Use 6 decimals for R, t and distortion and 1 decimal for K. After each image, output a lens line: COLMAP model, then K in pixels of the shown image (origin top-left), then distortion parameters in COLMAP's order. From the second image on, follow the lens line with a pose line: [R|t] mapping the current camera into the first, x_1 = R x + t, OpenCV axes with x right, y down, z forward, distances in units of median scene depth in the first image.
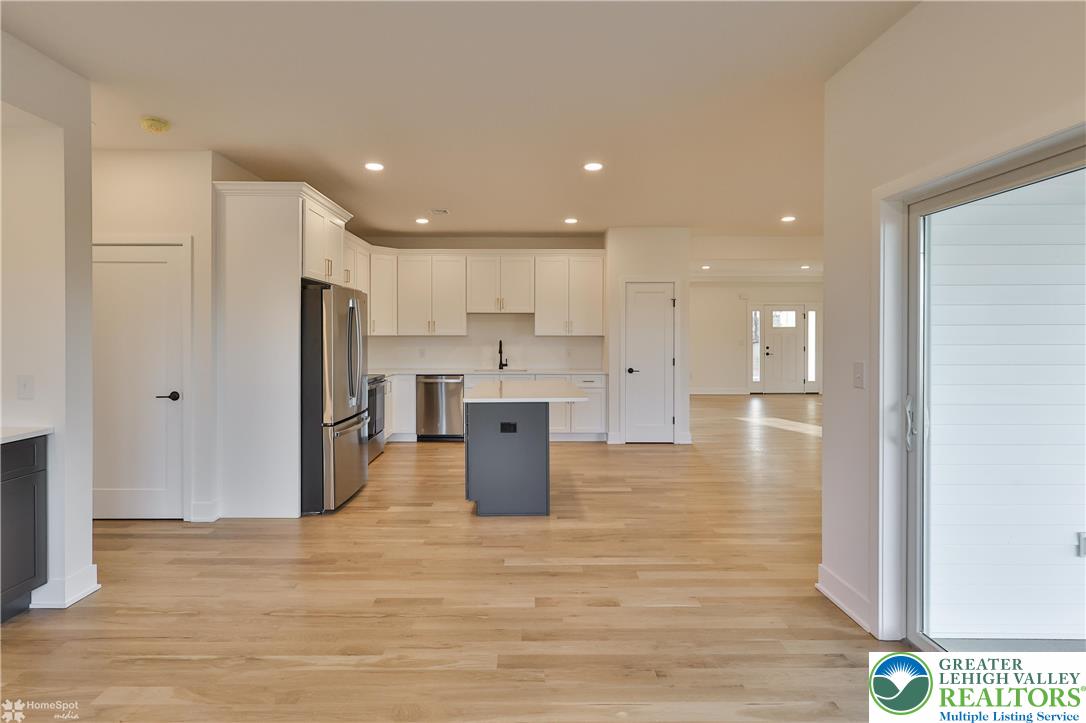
lens RADIAL K [[532.1, 0, 540.0], [0, 532.1, 338.7], [0, 0, 1]] dist [0.001557, 0.000830]
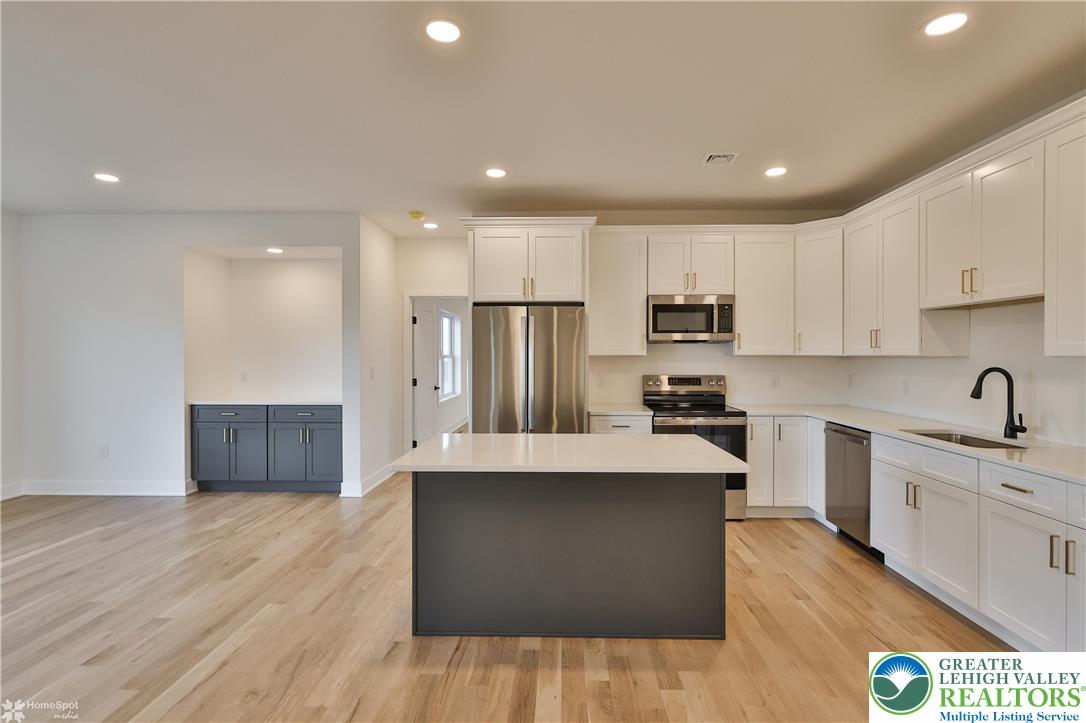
lens RADIAL K [[534.6, 0, 541.1], [0, 534.6, 358.2], [0, 0, 1]] dist [0.001043, 0.000186]
pose [[-0.043501, 0.007516, -0.999025, 0.417071], [-0.007675, 0.999940, 0.007857, -0.005768], [0.999024, 0.008009, -0.043440, 0.753163]]
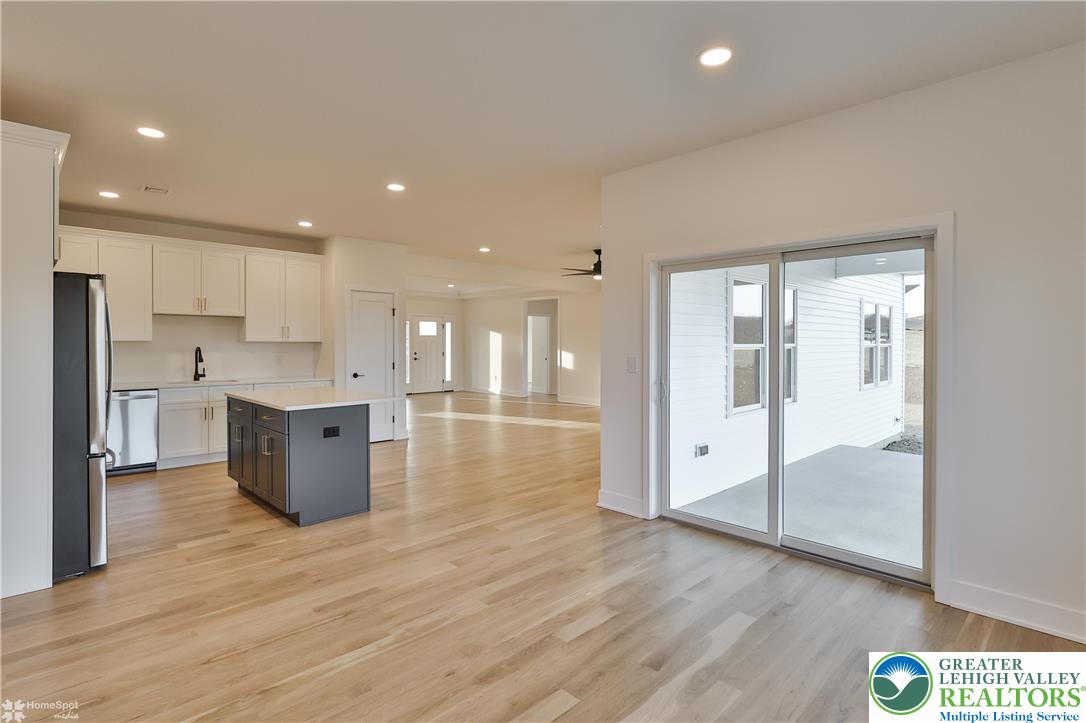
lens RADIAL K [[523.7, 0, 534.5], [0, 523.7, 347.0], [0, 0, 1]] dist [0.001168, 0.000685]
pose [[0.734259, -0.003625, 0.678860, -0.285941], [0.002996, 0.999993, 0.002099, 0.003238], [-0.678863, 0.000493, 0.734265, 0.008130]]
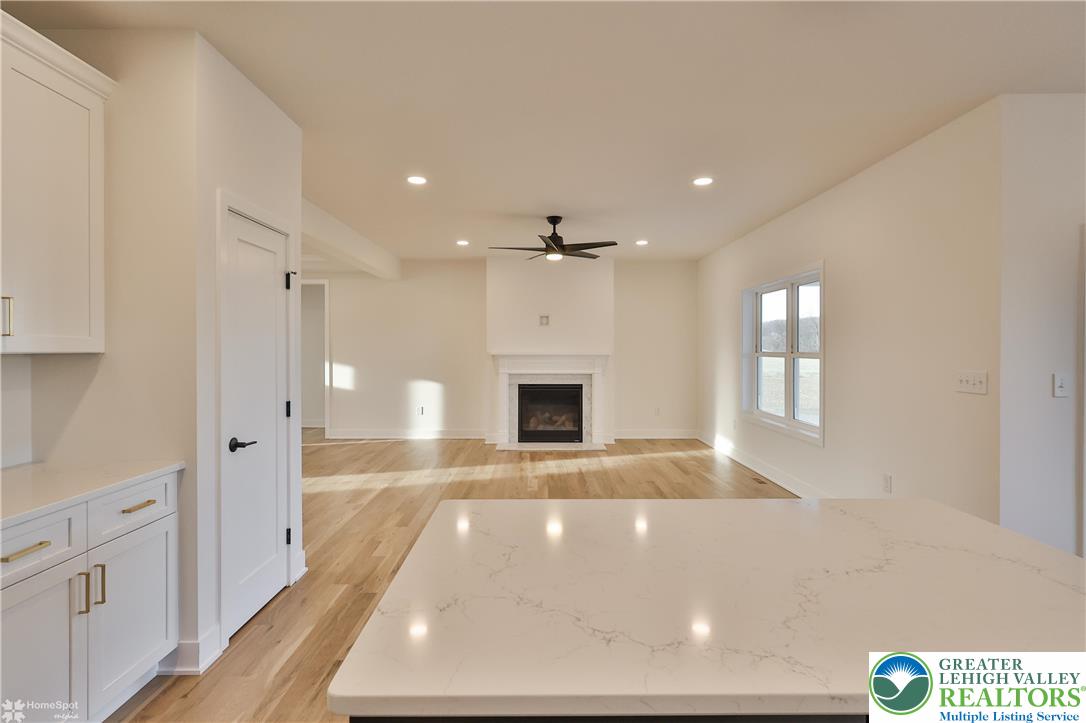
lens RADIAL K [[536.9, 0, 525.8], [0, 536.9, 351.6], [0, 0, 1]] dist [0.000542, -0.000061]
pose [[0.024023, -0.002802, 0.999707, -0.217576], [0.007359, 0.999969, 0.002626, -0.006121], [-0.999684, 0.007293, 0.024043, 0.828042]]
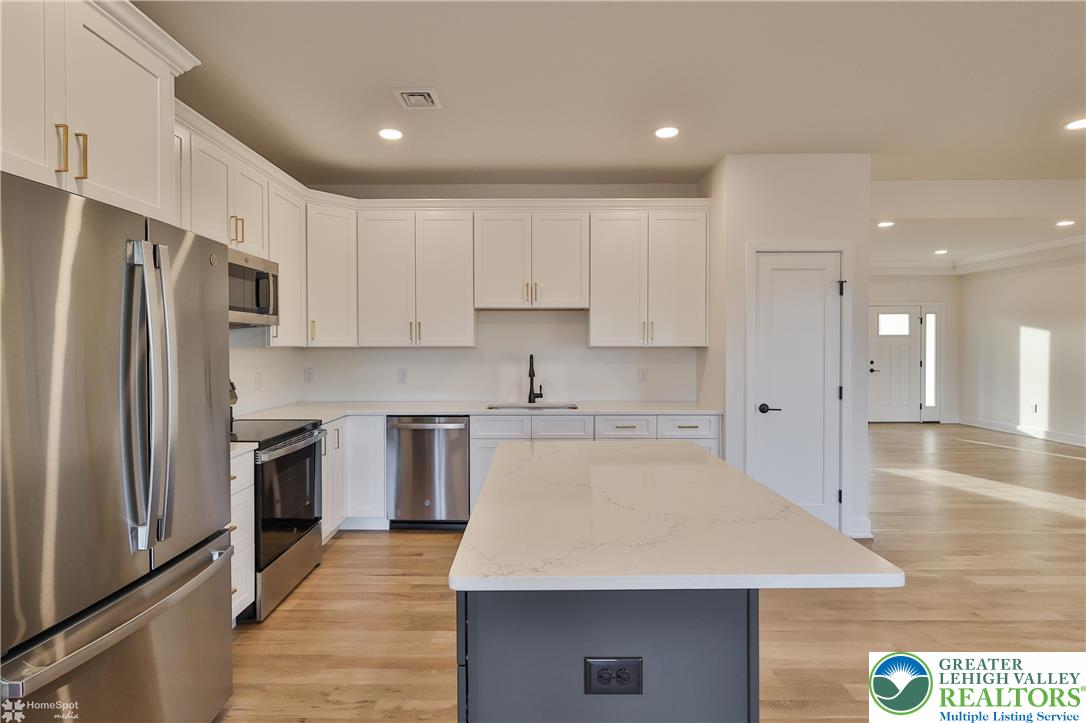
lens RADIAL K [[533.7, 0, 547.1], [0, 533.7, 352.0], [0, 0, 1]] dist [-0.002018, -0.000560]
pose [[0.999963, -0.001072, -0.008533, -0.058595], [0.001108, 0.999990, 0.004248, -0.002664], [0.008528, -0.004257, 0.999955, 0.458531]]
